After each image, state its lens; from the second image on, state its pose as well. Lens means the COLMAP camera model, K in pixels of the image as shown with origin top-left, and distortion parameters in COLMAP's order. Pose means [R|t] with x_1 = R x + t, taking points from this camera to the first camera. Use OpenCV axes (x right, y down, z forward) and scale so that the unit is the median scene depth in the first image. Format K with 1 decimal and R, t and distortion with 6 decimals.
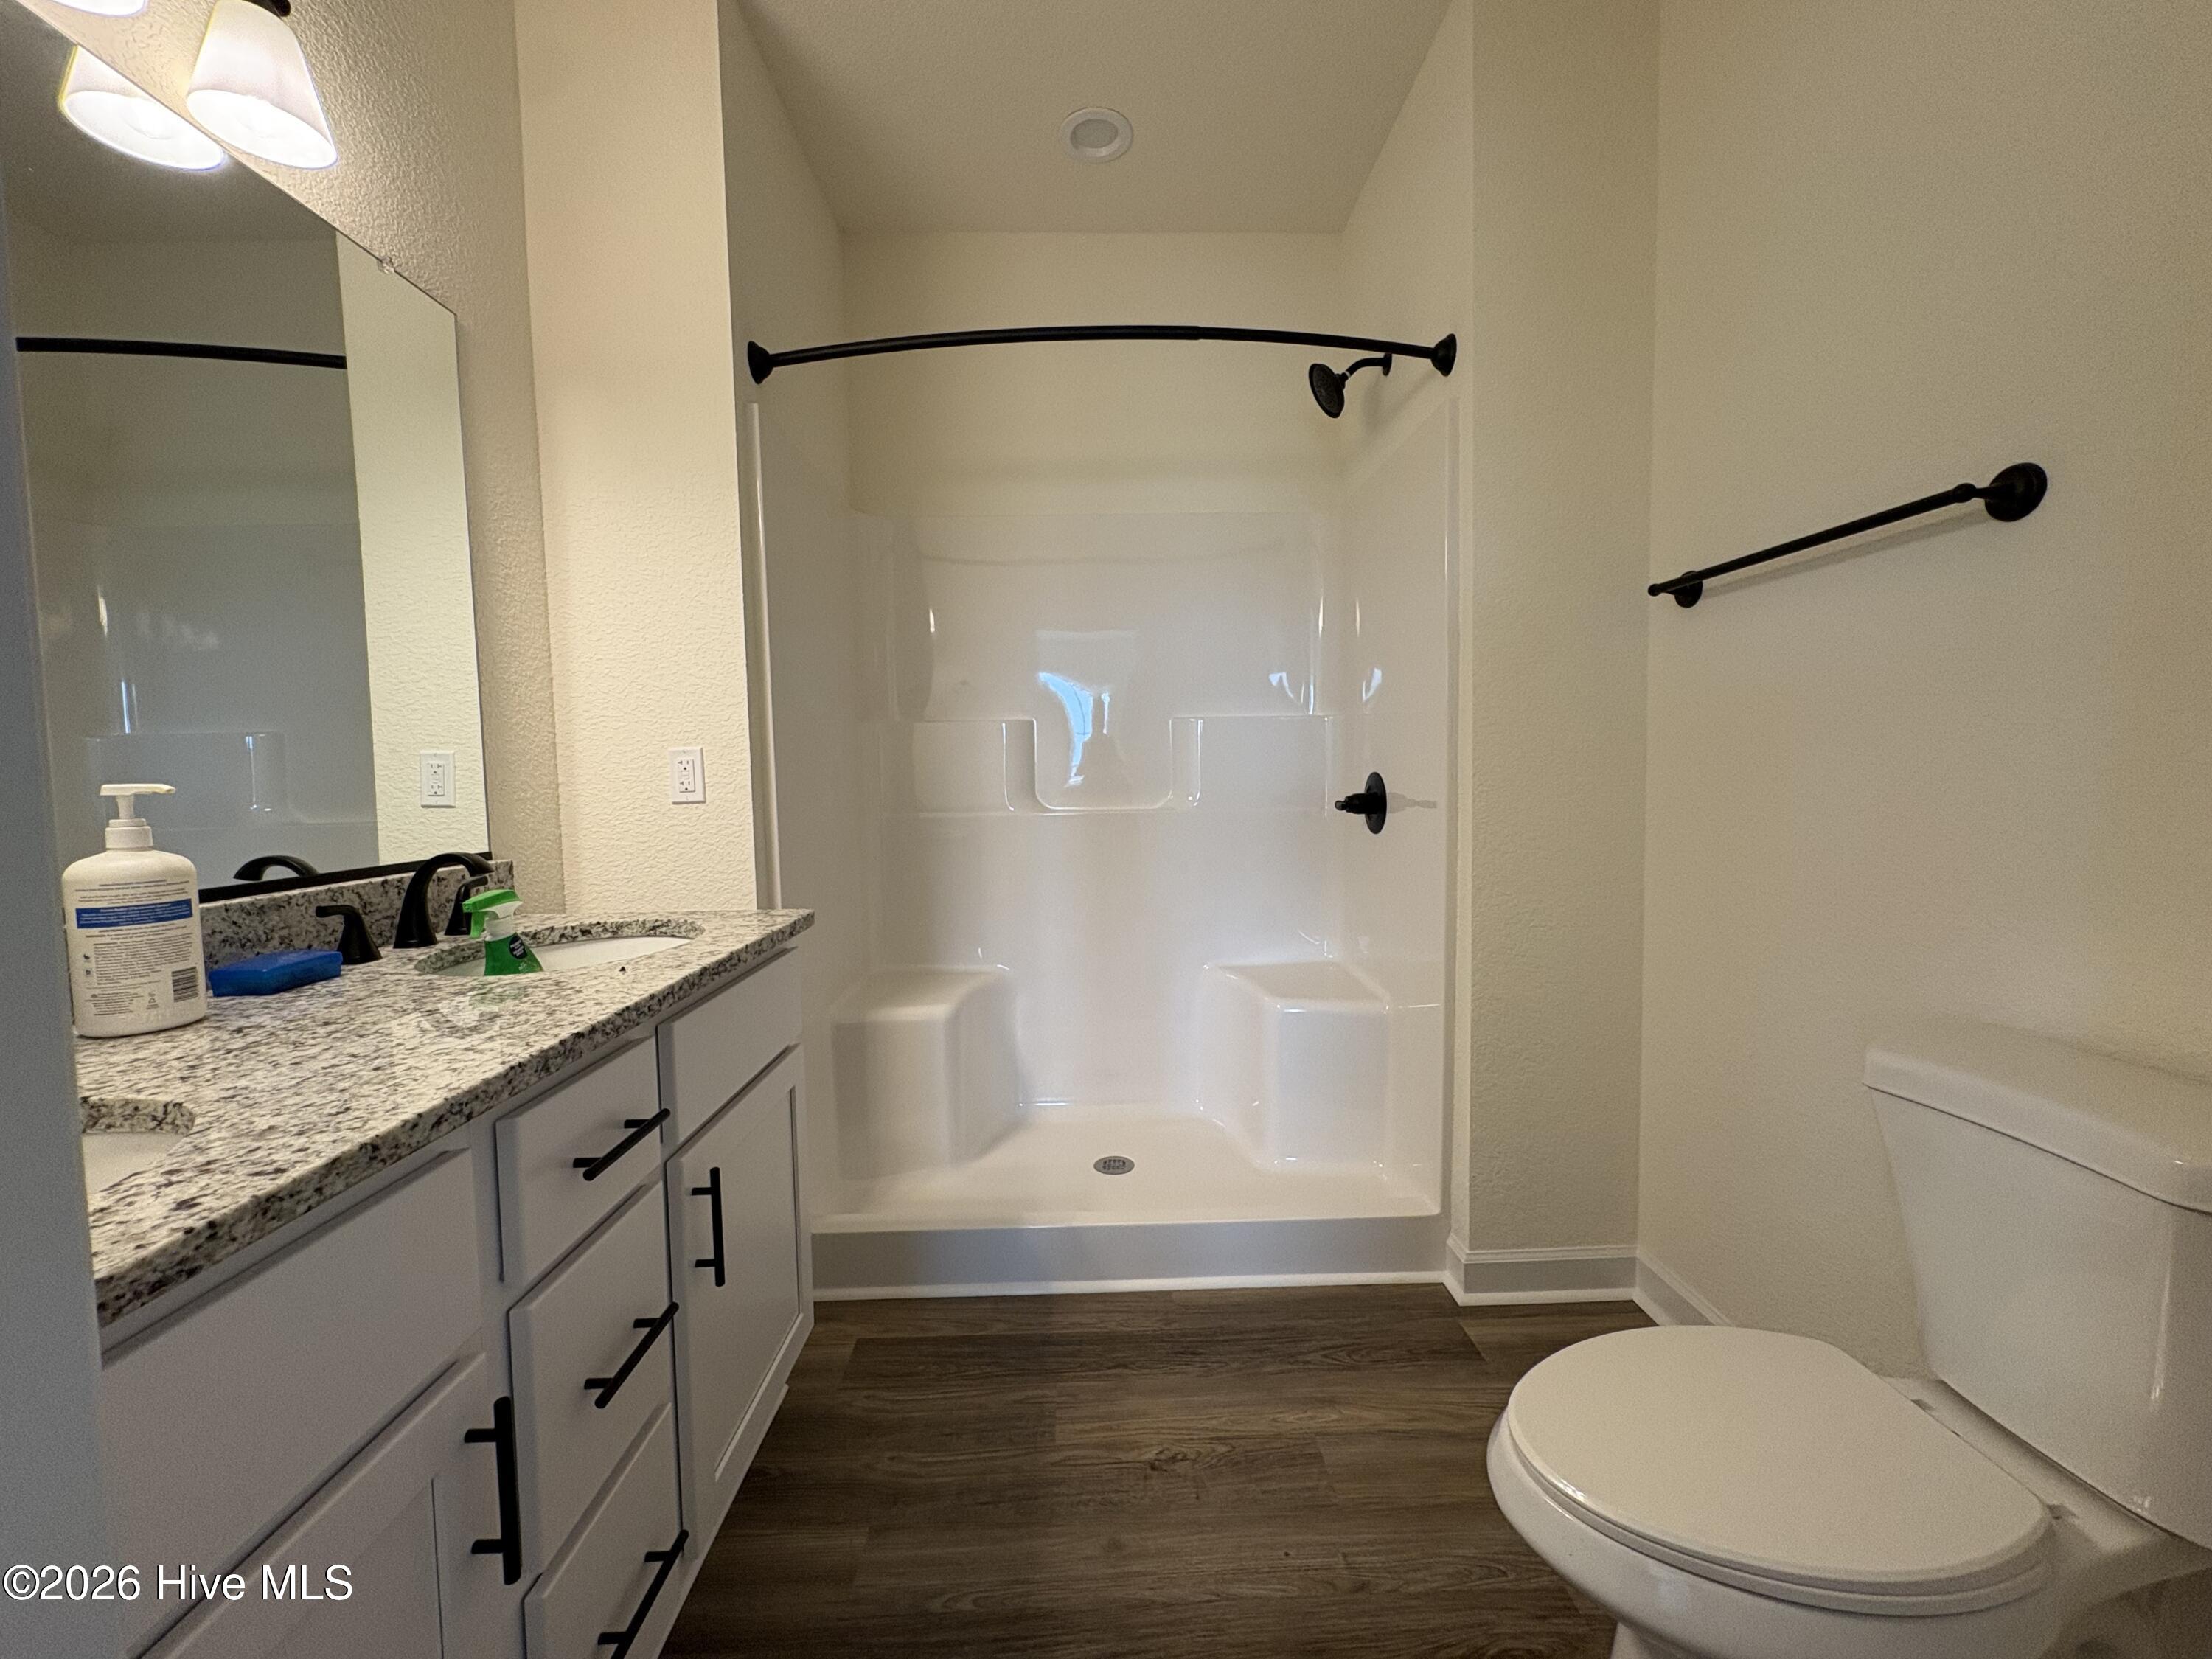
lens RADIAL K [[877.9, 0, 1106.0], [0, 877.9, 829.5], [0, 0, 1]] dist [0.000431, -0.000419]
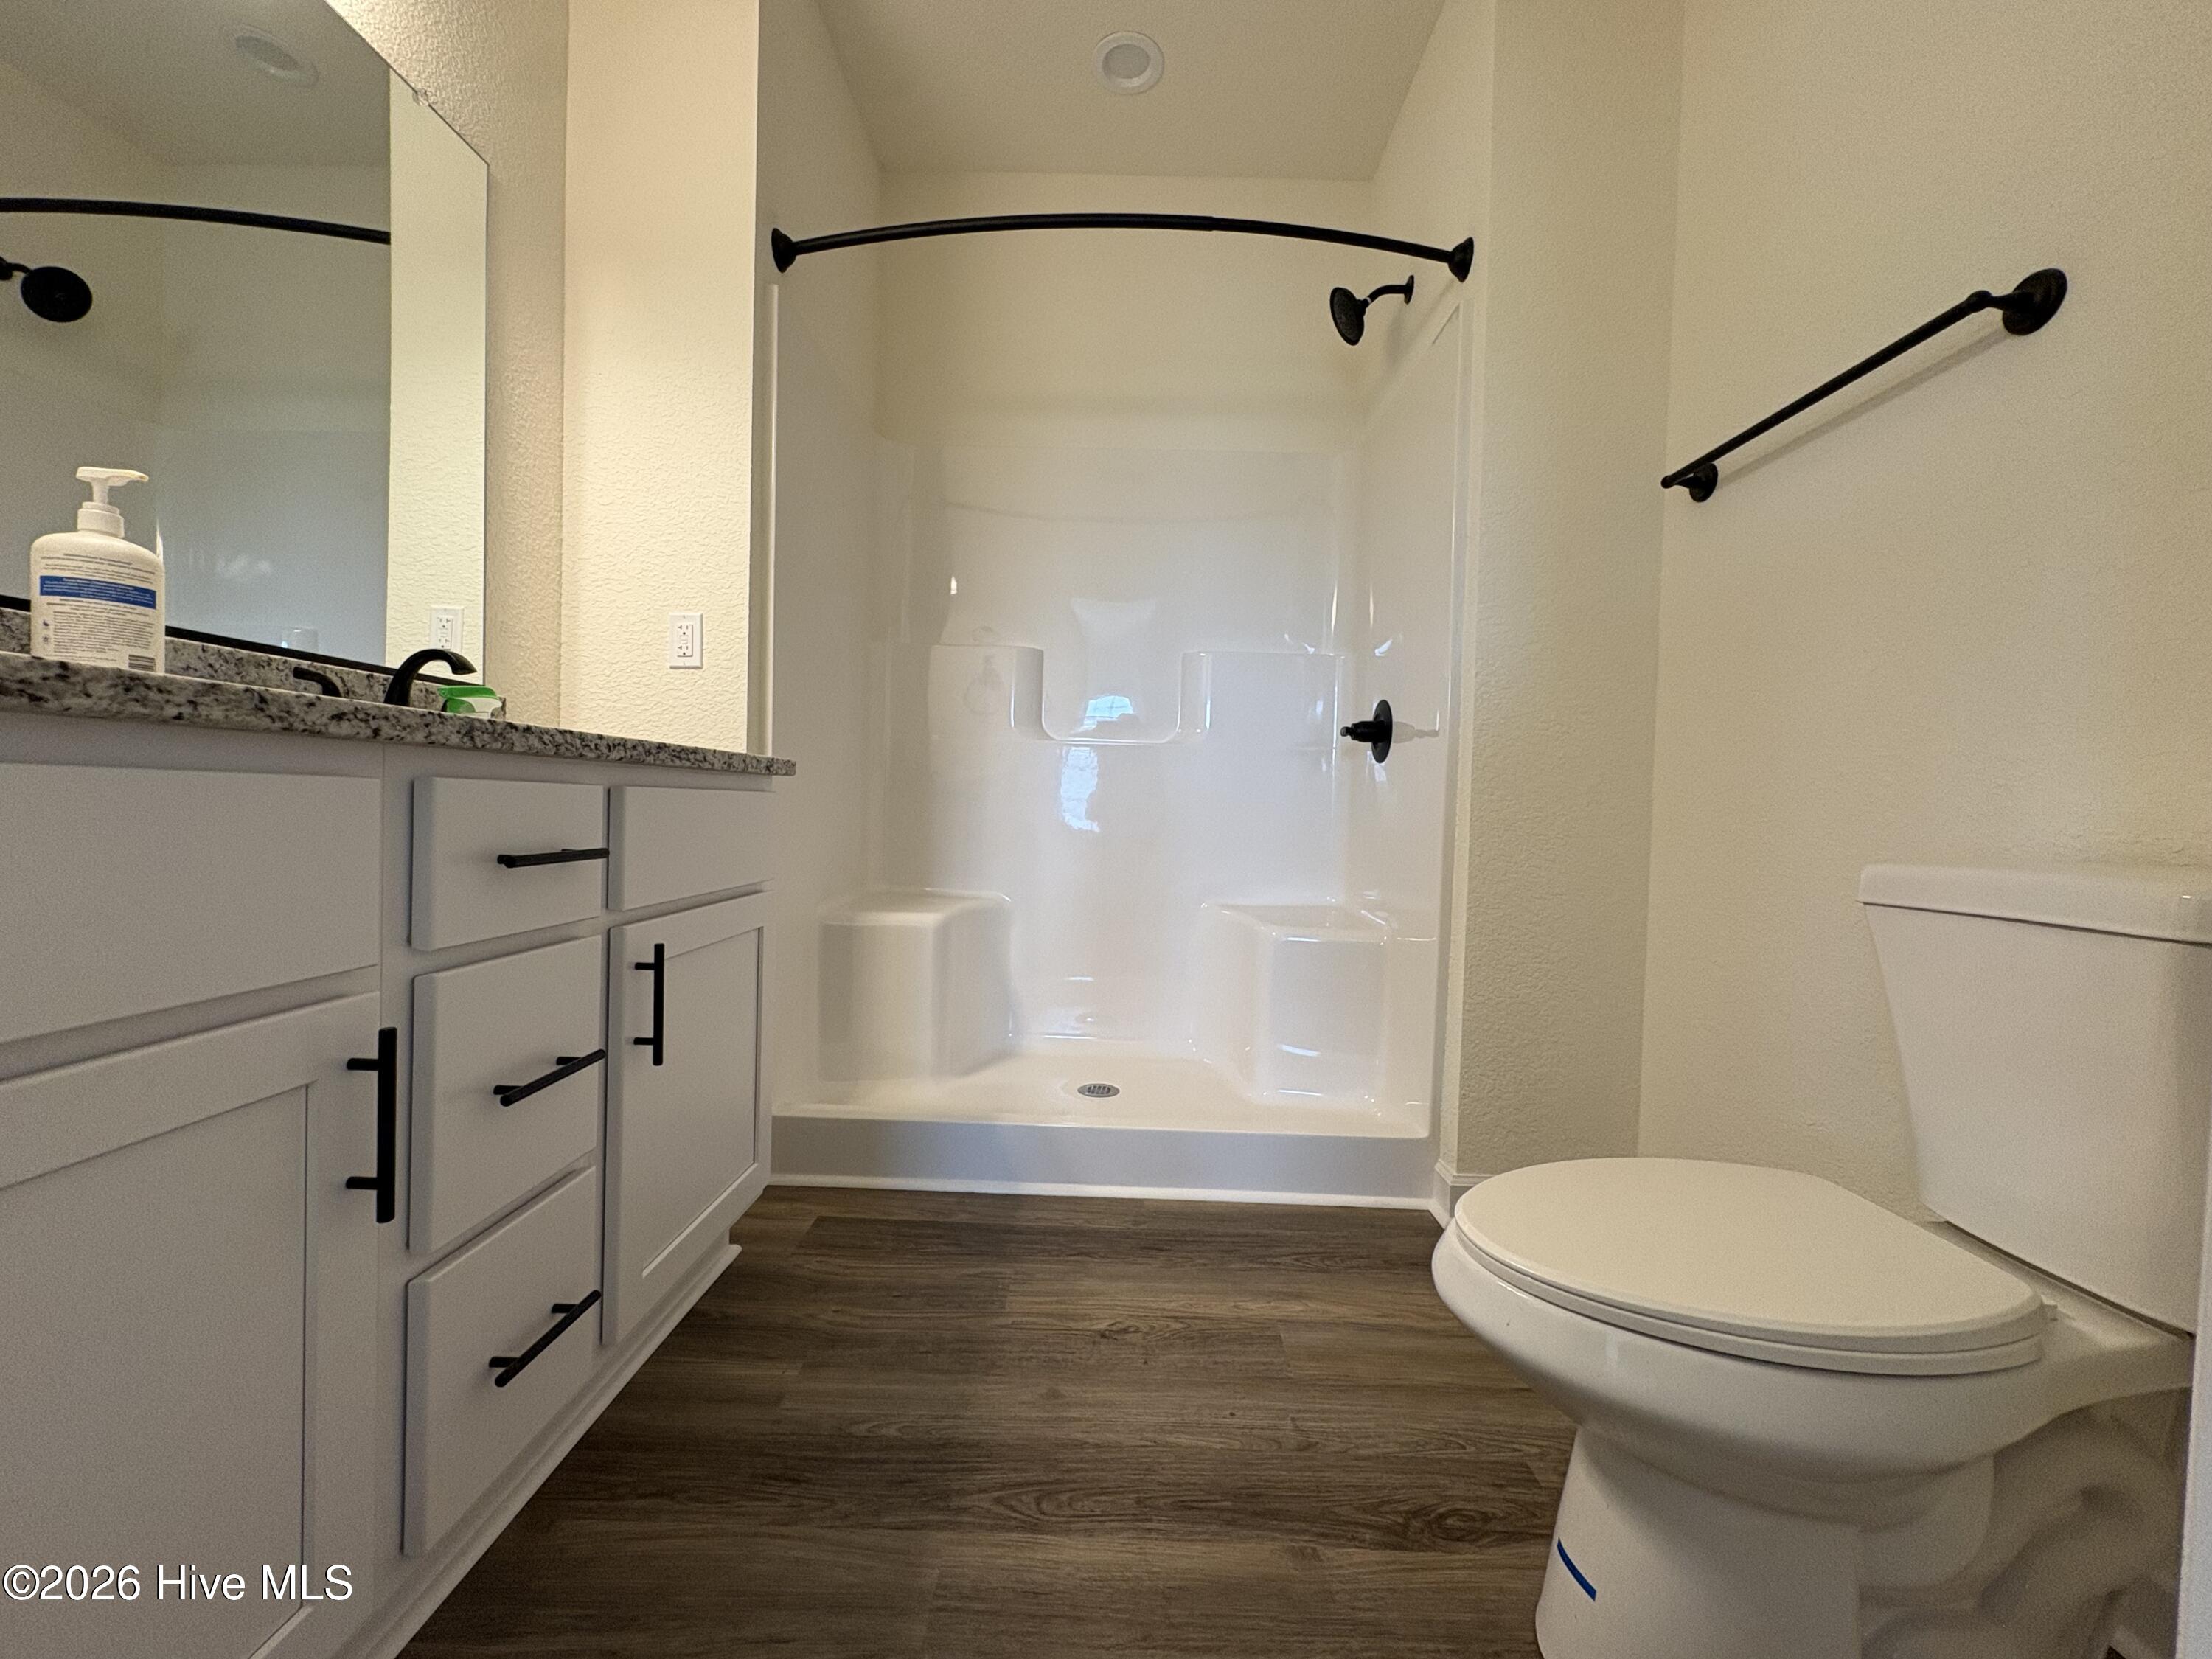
lens RADIAL K [[877.9, 0, 1106.0], [0, 877.9, 829.5], [0, 0, 1]] dist [0.000431, -0.000419]
pose [[0.998130, 0.047026, -0.039055, 0.066373], [-0.048450, 0.998164, -0.036358, 0.203069], [0.037274, 0.038182, 0.998575, 0.021012]]
